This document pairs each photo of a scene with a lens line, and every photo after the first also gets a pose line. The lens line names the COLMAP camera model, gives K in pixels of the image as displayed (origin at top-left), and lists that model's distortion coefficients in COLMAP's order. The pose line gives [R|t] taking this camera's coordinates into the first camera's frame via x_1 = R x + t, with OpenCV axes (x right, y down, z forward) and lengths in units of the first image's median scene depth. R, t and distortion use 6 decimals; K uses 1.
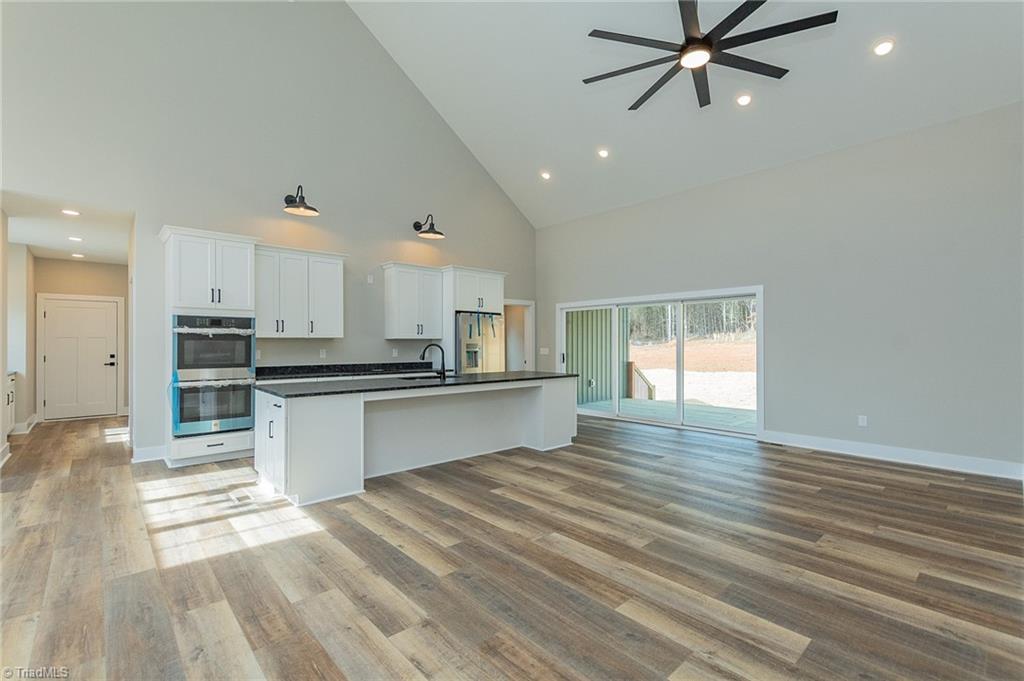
lens RADIAL K [[453.7, 0, 521.3], [0, 453.7, 351.5], [0, 0, 1]] dist [0.002058, -0.002885]
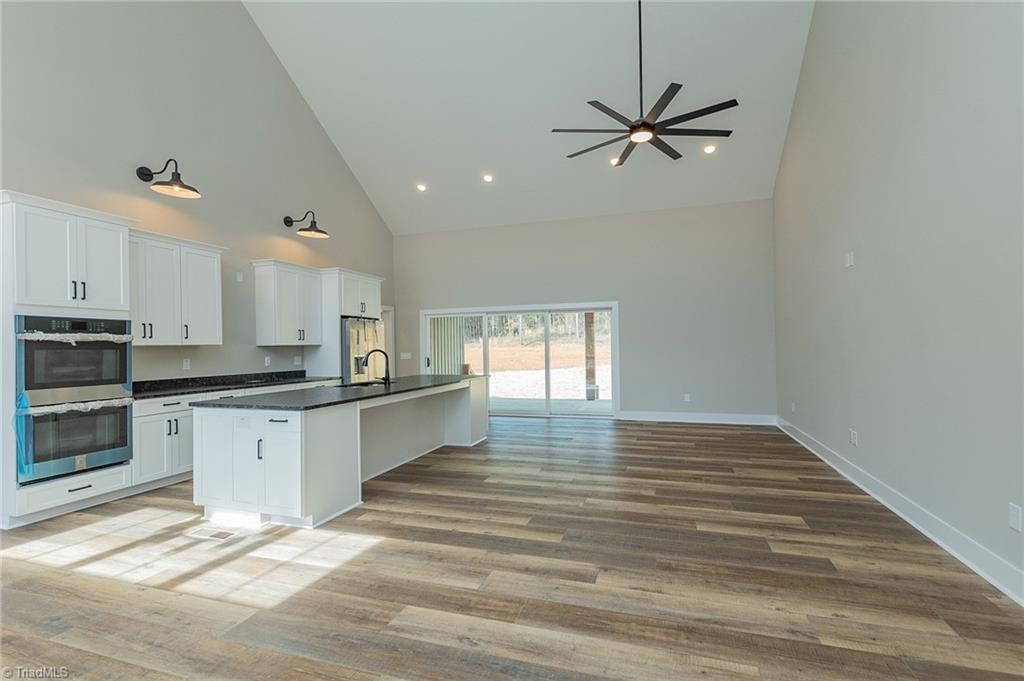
lens RADIAL K [[453.7, 0, 486.6], [0, 453.7, 360.2], [0, 0, 1]] dist [0.002058, -0.002885]
pose [[0.881313, -0.025315, 0.471854, -0.430346], [0.020913, 0.999675, 0.014572, -0.003805], [-0.472070, -0.002974, 0.881556, 0.014286]]
